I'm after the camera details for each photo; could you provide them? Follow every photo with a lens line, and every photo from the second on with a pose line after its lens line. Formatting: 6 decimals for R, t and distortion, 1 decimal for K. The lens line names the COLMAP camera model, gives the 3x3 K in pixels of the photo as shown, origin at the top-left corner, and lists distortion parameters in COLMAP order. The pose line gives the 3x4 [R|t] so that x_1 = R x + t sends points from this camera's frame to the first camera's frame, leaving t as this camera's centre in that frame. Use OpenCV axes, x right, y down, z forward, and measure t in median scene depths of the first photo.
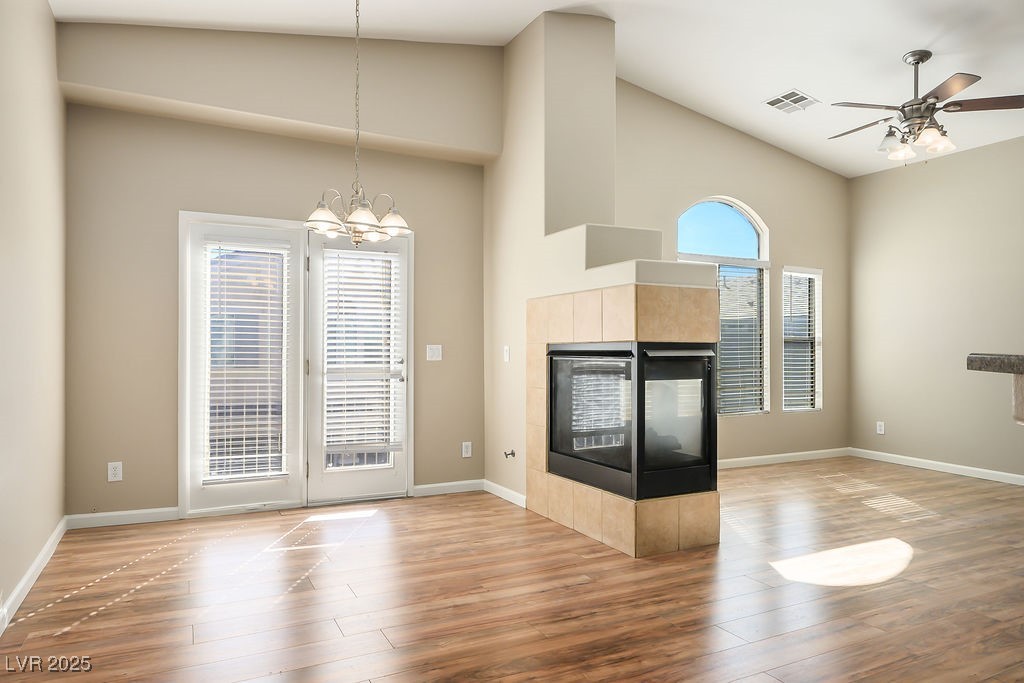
lens RADIAL K [[645.3, 0, 471.0], [0, 645.3, 347.0], [0, 0, 1]] dist [-0.006252, -0.005422]
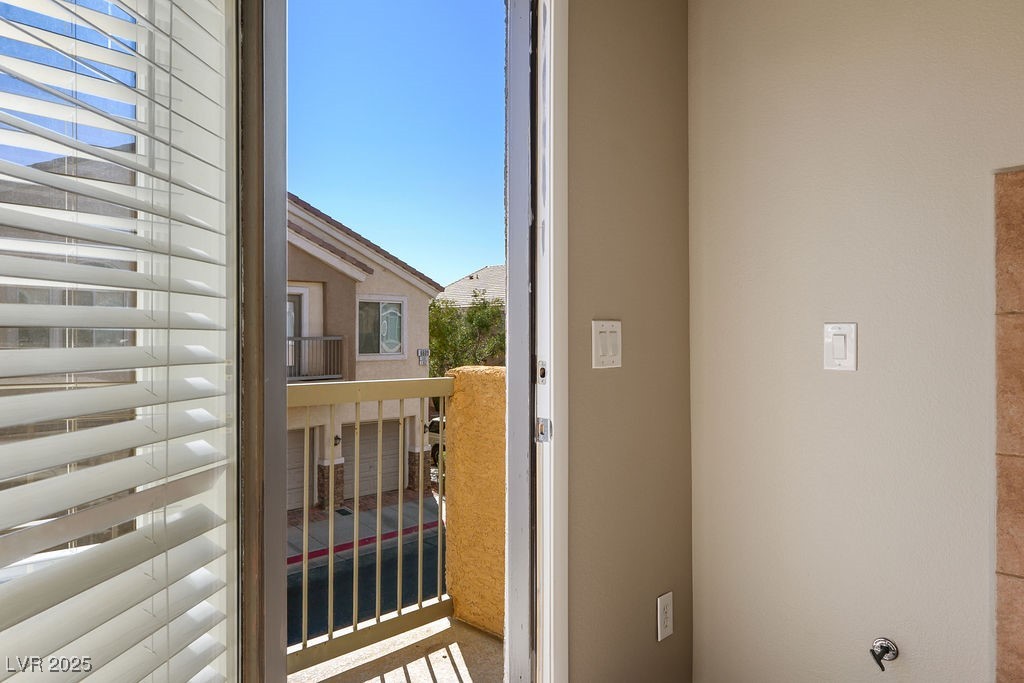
lens RADIAL K [[670.8, 0, 493.9], [0, 670.8, 334.8], [0, 0, 1]] dist [0.000010, -0.000112]
pose [[0.938688, -0.000775, 0.344766, -0.274395], [-0.000145, 0.999997, 0.002642, 0.003919], [-0.344767, -0.002530, 0.938685, 0.849458]]
